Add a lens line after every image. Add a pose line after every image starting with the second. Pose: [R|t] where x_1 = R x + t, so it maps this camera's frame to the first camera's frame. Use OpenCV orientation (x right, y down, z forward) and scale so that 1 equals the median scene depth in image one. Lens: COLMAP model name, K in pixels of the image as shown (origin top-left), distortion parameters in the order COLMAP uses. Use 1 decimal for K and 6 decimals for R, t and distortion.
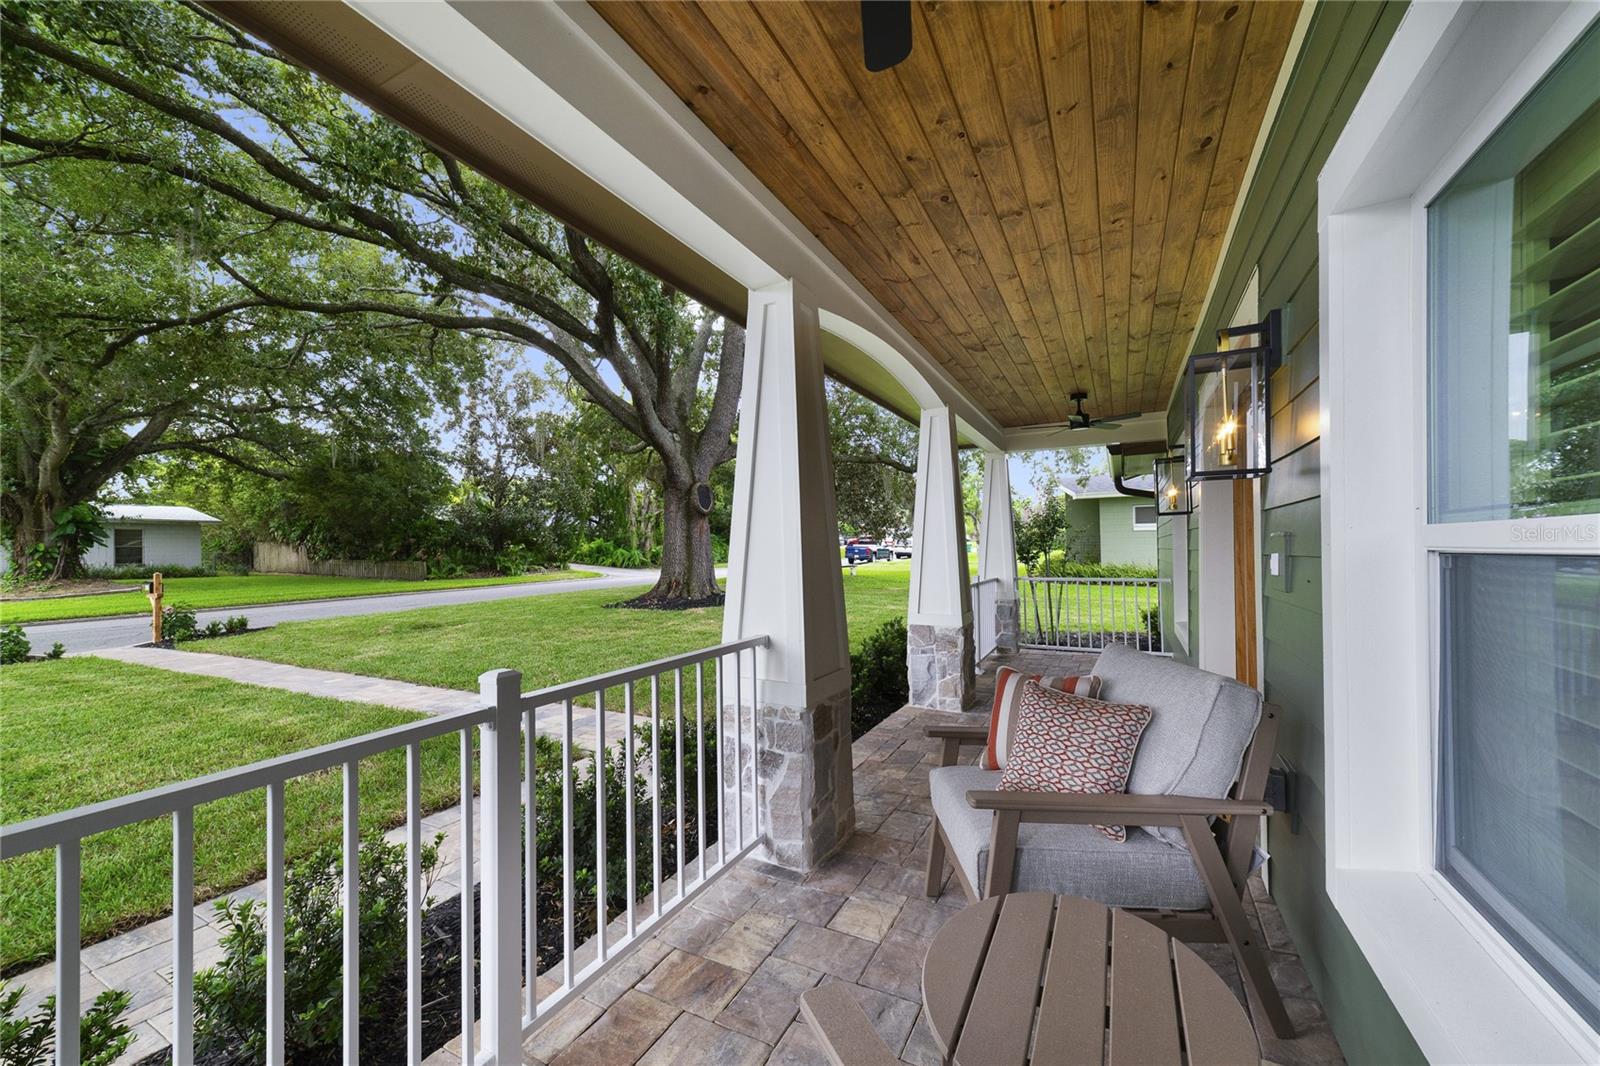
lens RADIAL K [[611.2, 0, 799.6], [0, 611.2, 536.3], [0, 0, 1]] dist [-0.013542, 0.000030]
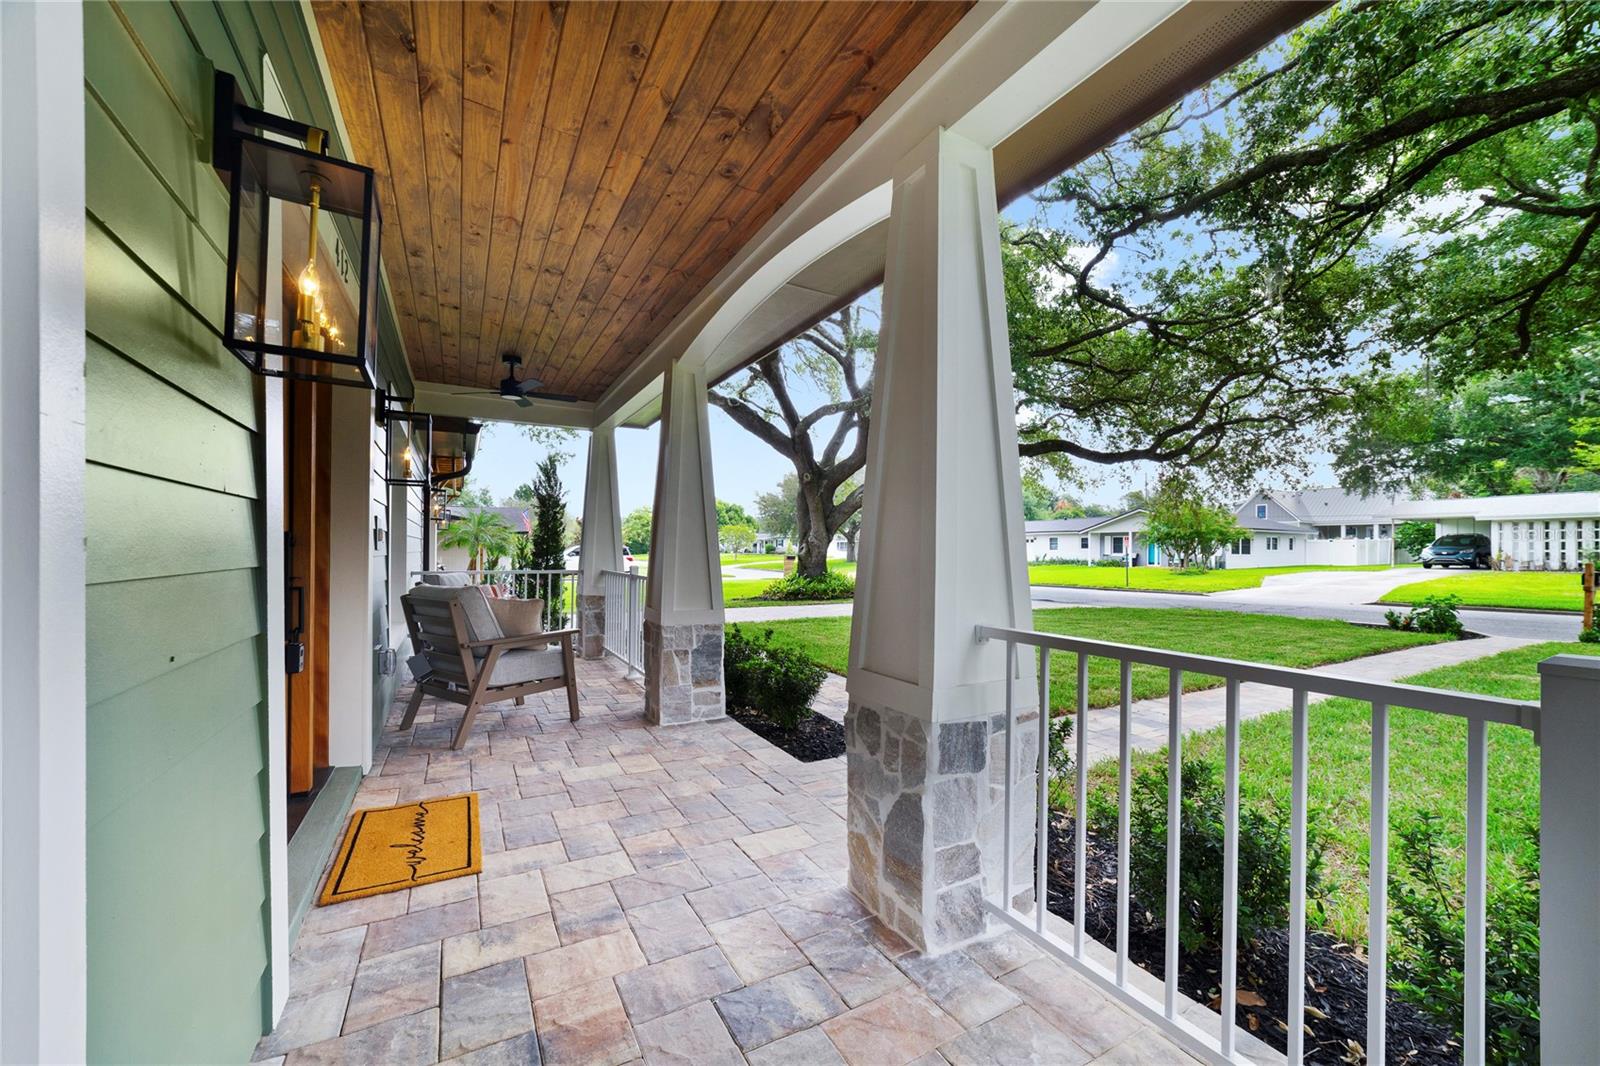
lens RADIAL K [[611.2, 0, 799.6], [0, 611.2, 536.3], [0, 0, 1]] dist [-0.013542, 0.000030]
pose [[-0.549832, -0.017650, -0.835089, 0.916984], [-0.000775, 0.999787, -0.020621, 0.068896], [0.835275, -0.010691, -0.549729, 1.724318]]
